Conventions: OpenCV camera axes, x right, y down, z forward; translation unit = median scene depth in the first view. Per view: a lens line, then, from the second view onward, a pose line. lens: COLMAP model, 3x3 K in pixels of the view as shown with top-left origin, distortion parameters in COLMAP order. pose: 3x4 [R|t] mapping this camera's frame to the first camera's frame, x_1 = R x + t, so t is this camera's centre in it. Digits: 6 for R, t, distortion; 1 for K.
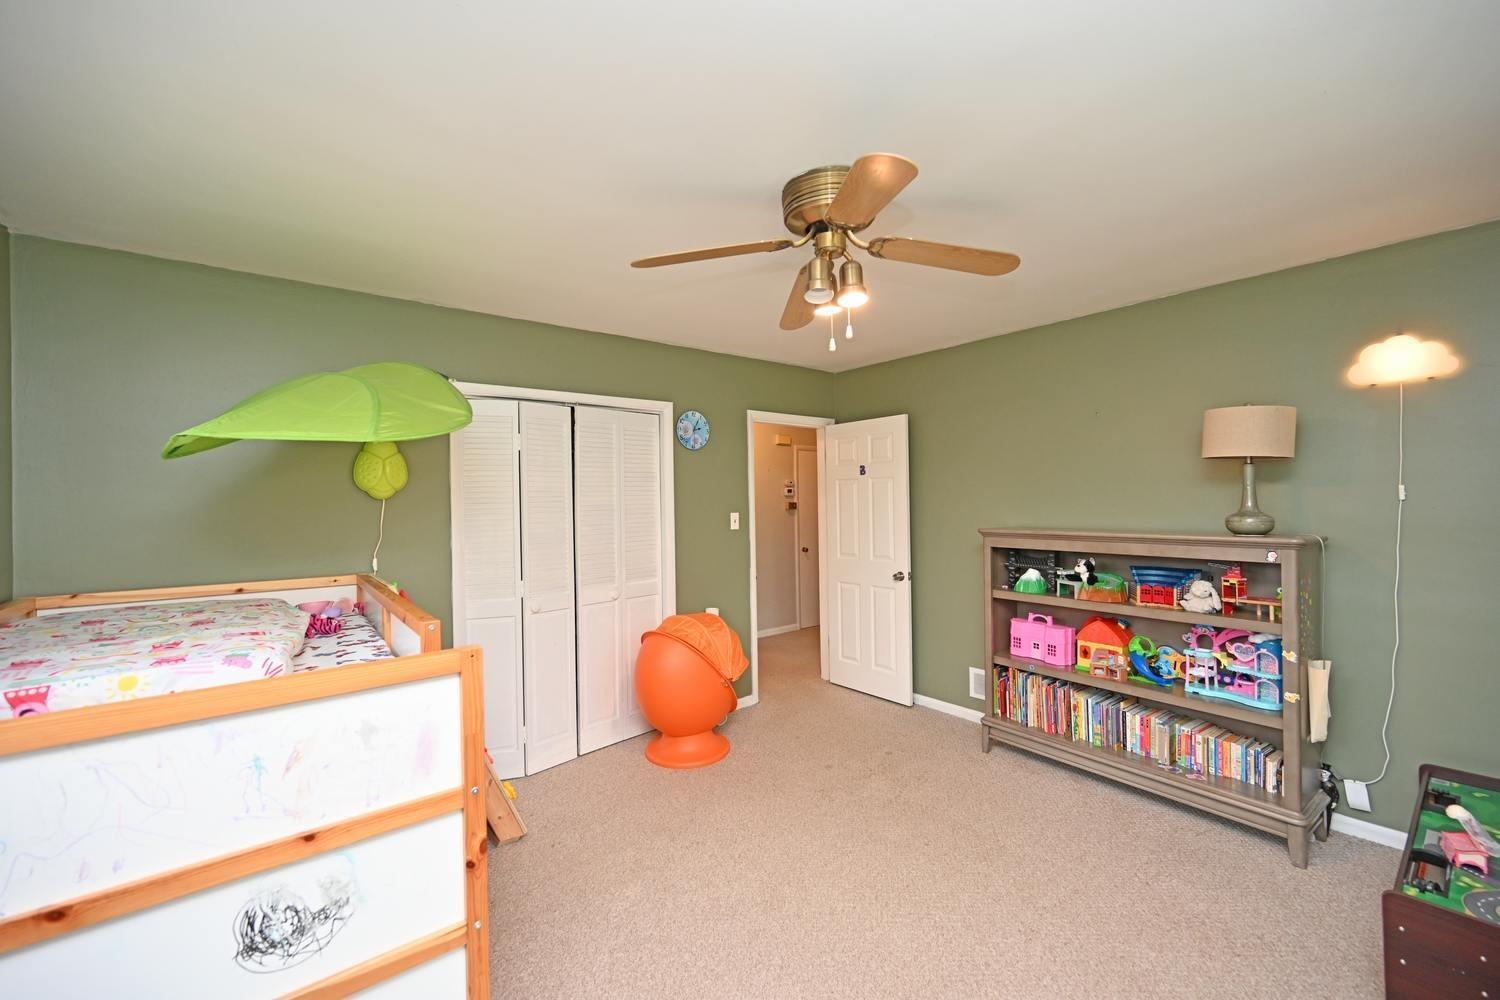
lens RADIAL K [[587.5, 0, 756.6], [0, 587.5, 498.8], [0, 0, 1]] dist [-0.001587, -0.000084]
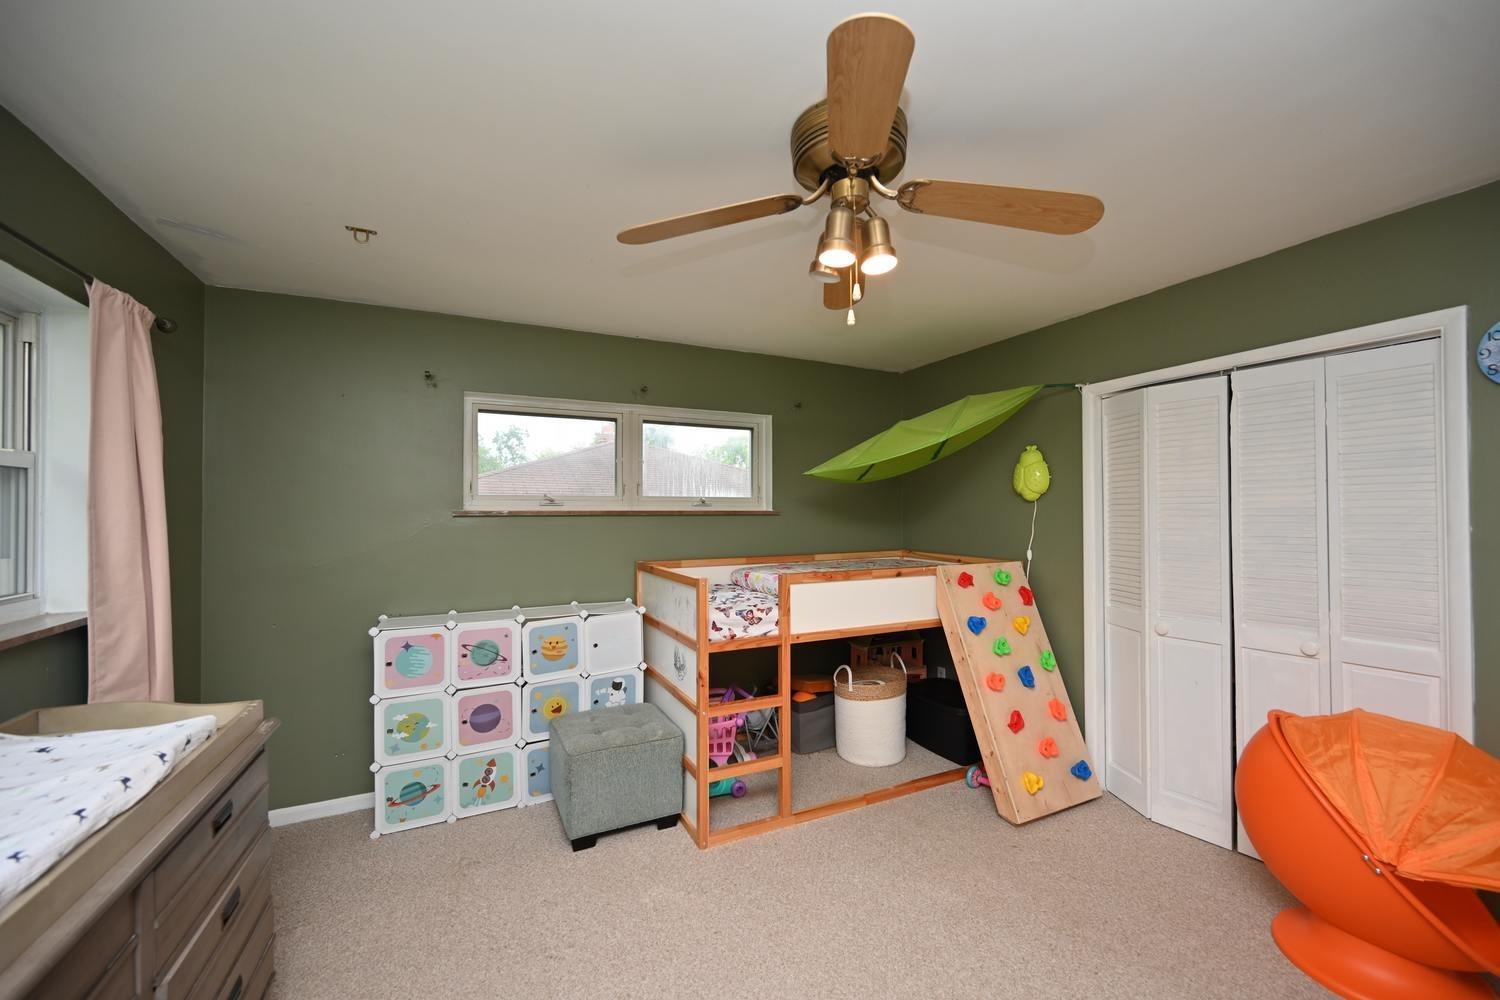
lens RADIAL K [[587.5, 0, 756.6], [0, 587.5, 498.8], [0, 0, 1]] dist [-0.001587, -0.000084]
pose [[-0.206873, -0.004111, -0.978359, 0.531106], [0.010979, 0.999918, -0.006523, -0.001590], [0.978306, -0.012091, -0.206811, 0.570267]]
